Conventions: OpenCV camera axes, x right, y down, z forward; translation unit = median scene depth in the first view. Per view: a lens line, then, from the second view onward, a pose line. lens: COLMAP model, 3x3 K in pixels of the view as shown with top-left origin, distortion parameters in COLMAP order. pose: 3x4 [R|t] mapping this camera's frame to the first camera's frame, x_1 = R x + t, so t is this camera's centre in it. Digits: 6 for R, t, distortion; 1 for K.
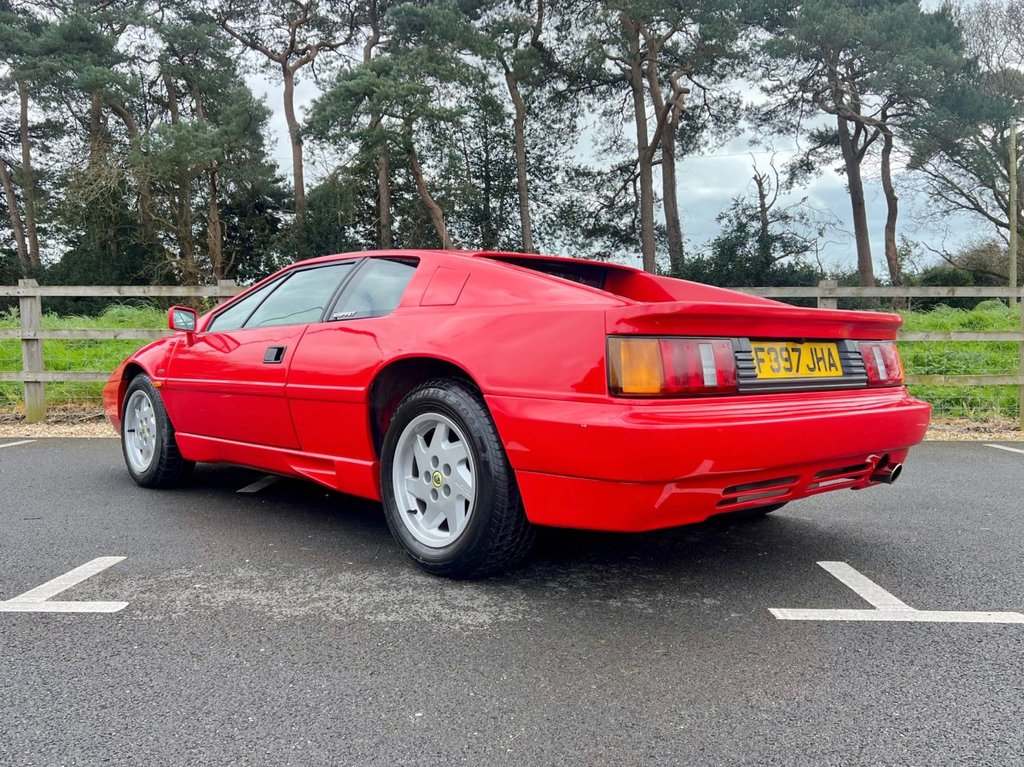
lens RADIAL K [[933.7, 0, 512.0], [0, 933.7, 383.5], [0, 0, 1]] dist [0.020051, -0.002832]
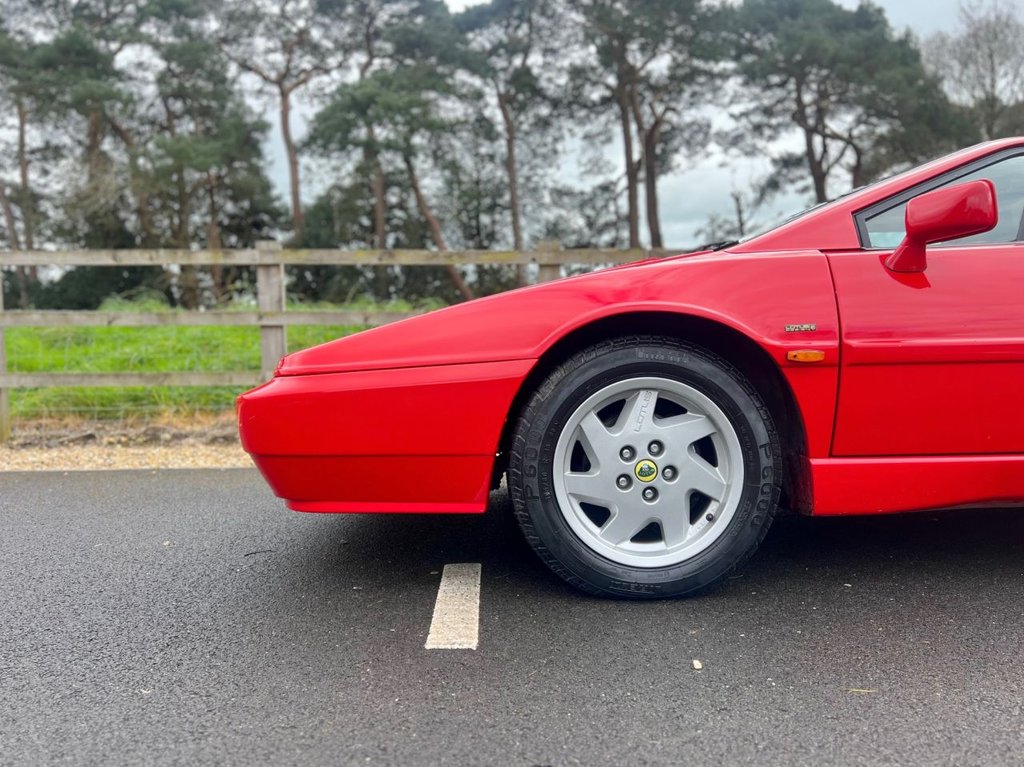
lens RADIAL K [[807.7, 0, 511.9], [0, 807.7, 384.6], [0, 0, 1]] dist [0.017131, -0.001222]
pose [[0.998500, -0.014033, 0.052923, -0.039418], [0.014650, 0.999829, -0.011281, 0.002056], [-0.052755, 0.012039, 0.998535, 0.096020]]
